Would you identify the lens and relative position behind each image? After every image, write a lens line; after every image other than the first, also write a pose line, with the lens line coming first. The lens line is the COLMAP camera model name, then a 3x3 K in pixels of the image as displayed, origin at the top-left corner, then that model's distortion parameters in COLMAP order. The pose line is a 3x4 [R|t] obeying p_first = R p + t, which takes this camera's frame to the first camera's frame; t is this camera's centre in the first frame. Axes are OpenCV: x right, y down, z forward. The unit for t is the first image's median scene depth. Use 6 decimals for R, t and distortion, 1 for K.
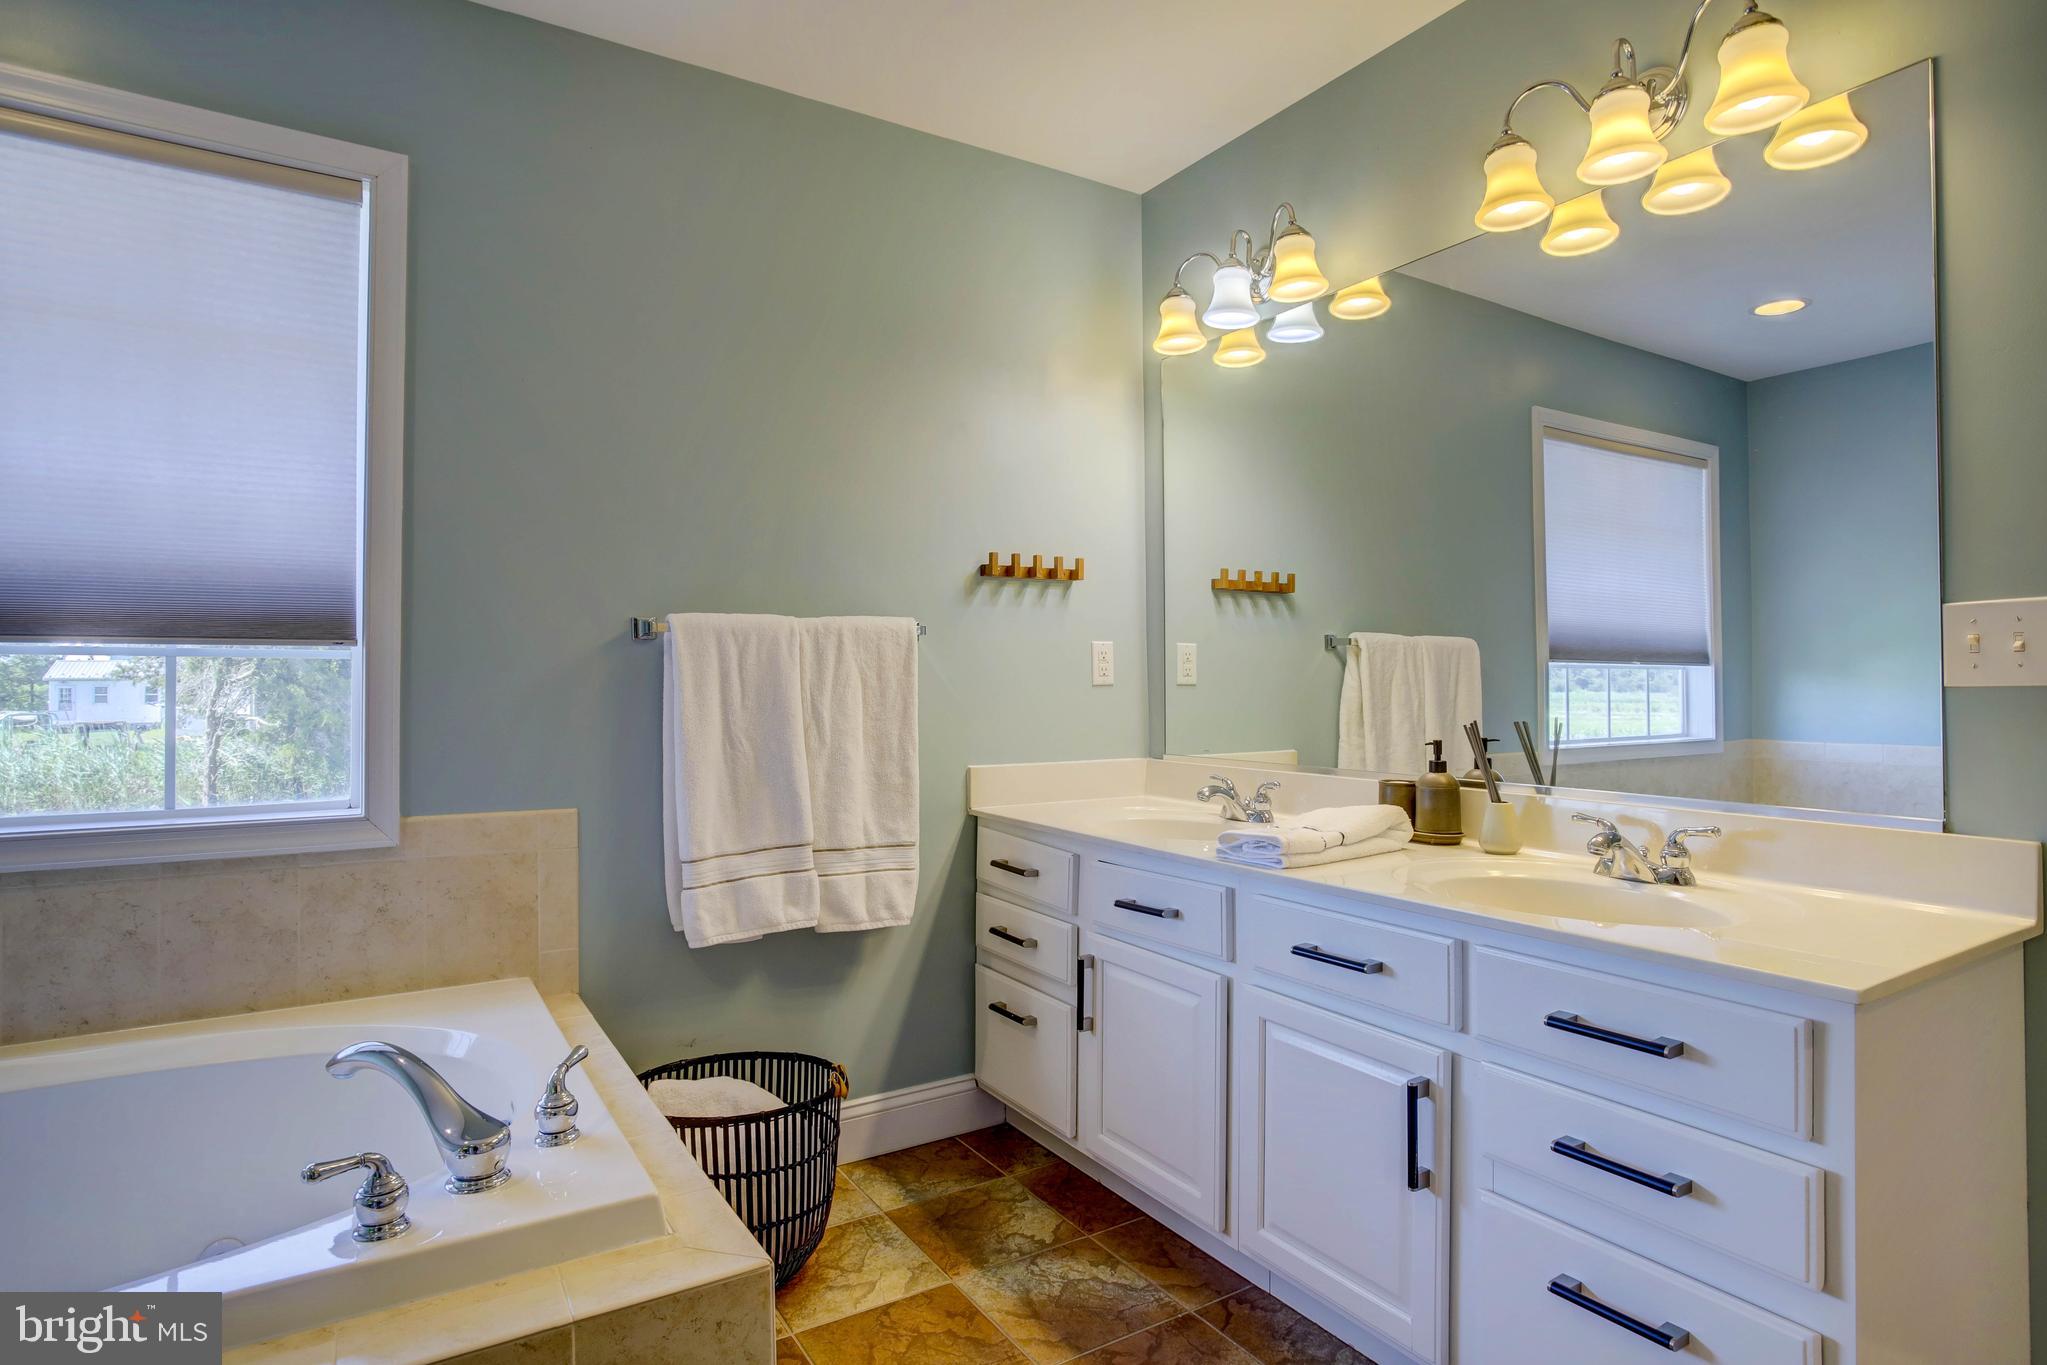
lens RADIAL K [[1098.1, 0, 1023.5], [0, 1098.1, 682.5], [0, 0, 1]] dist [-0.043212, 0.016701]
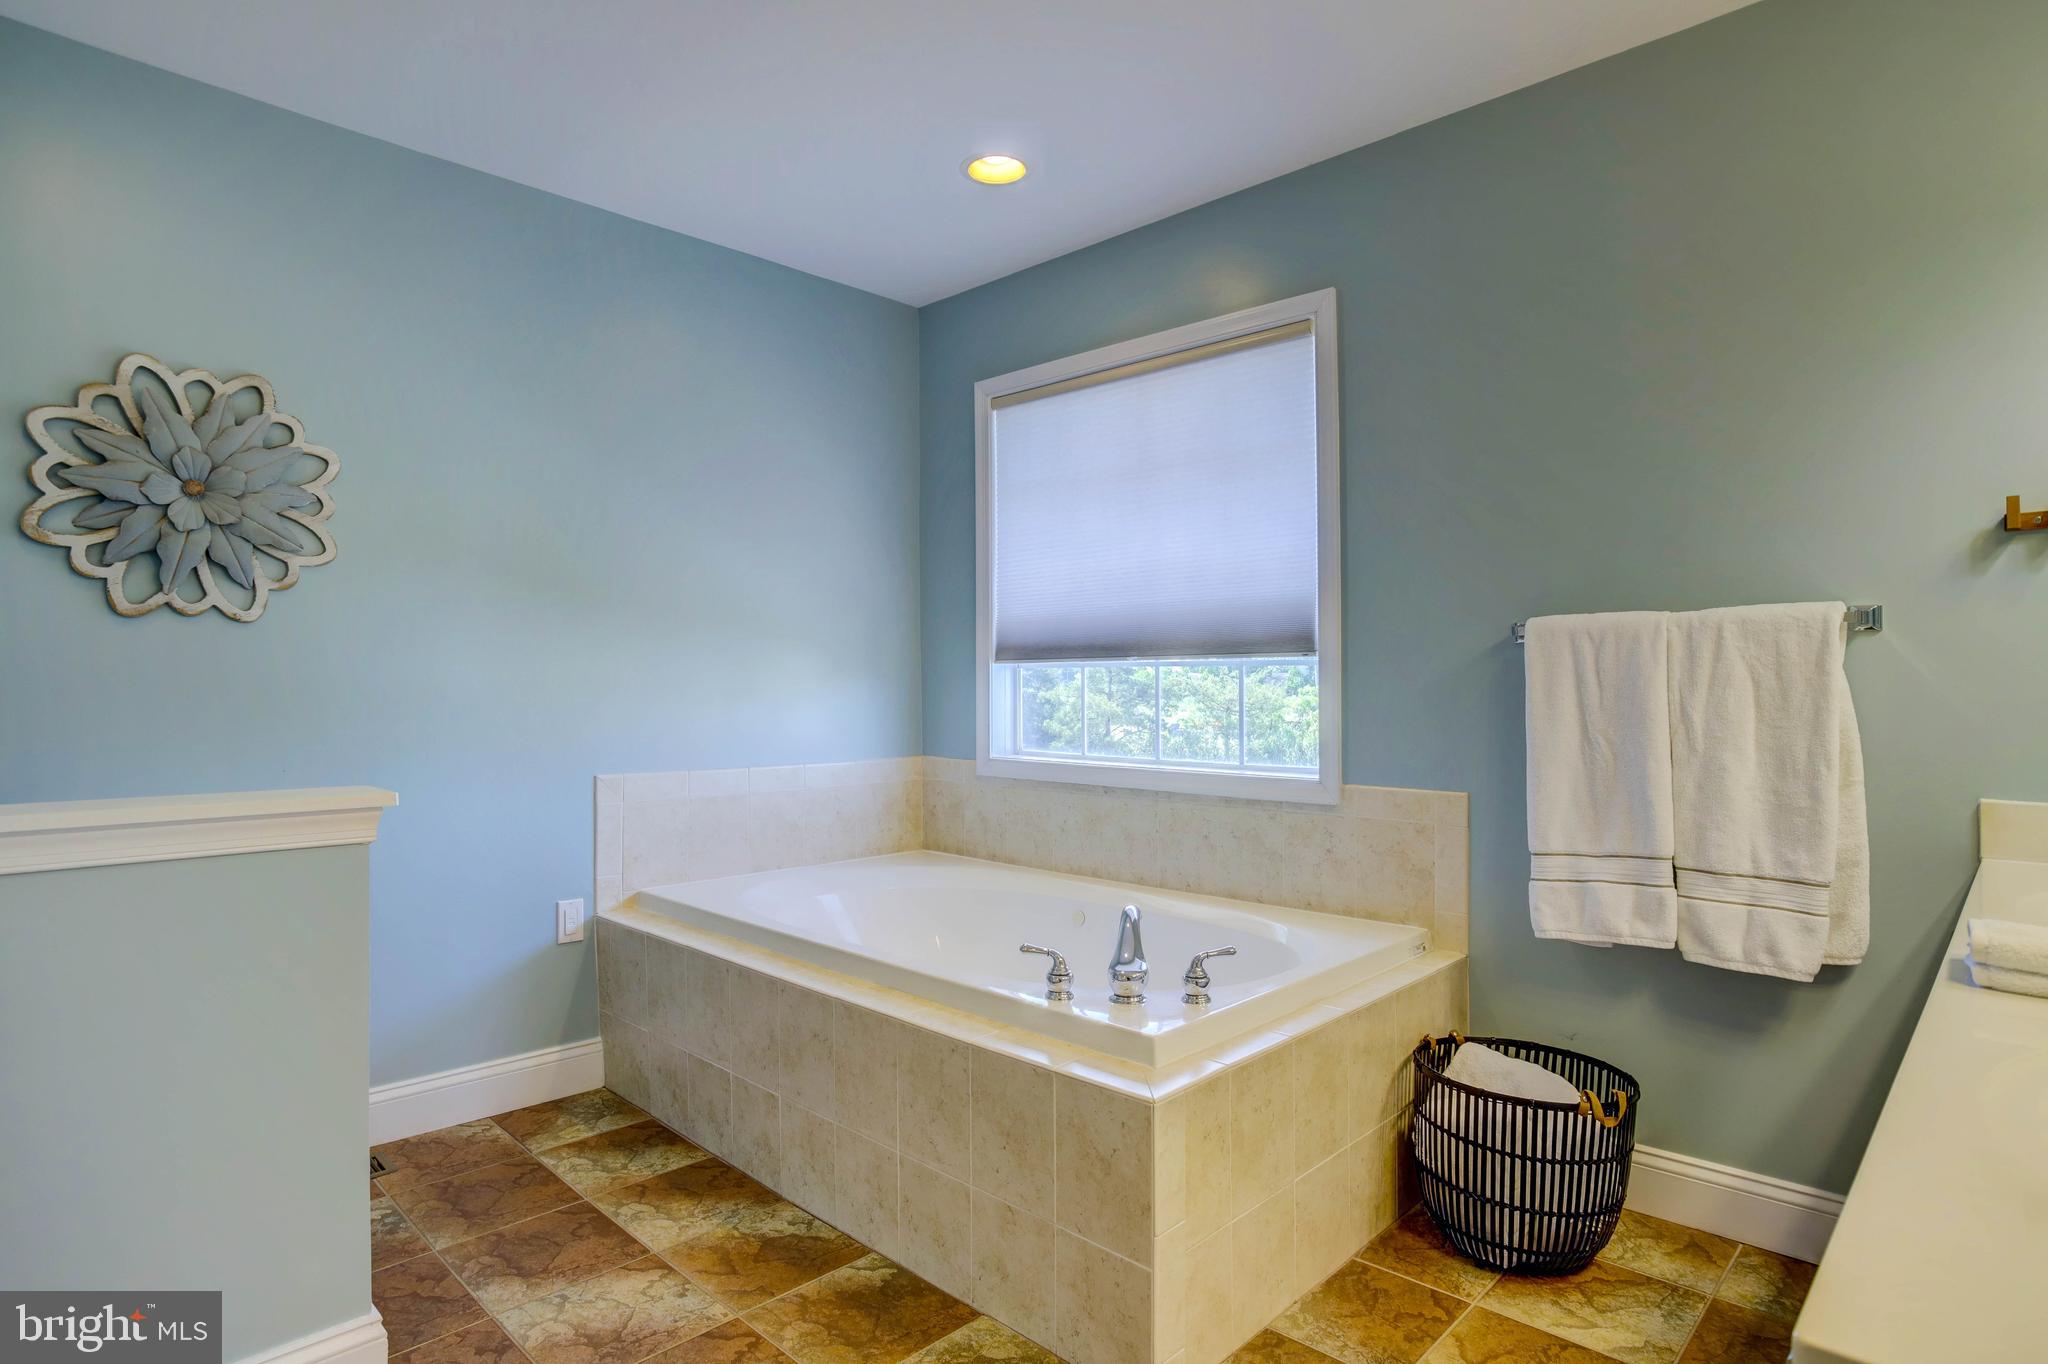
lens RADIAL K [[1098.6, 0, 1024.0], [0, 1098.6, 682.0], [0, 0, 1]] dist [-0.043212, 0.016701]
pose [[0.245833, -0.000350, -0.969312, 0.568512], [-0.002513, 0.999996, -0.000999, 0.001731], [0.969309, 0.002681, 0.245831, 0.262230]]
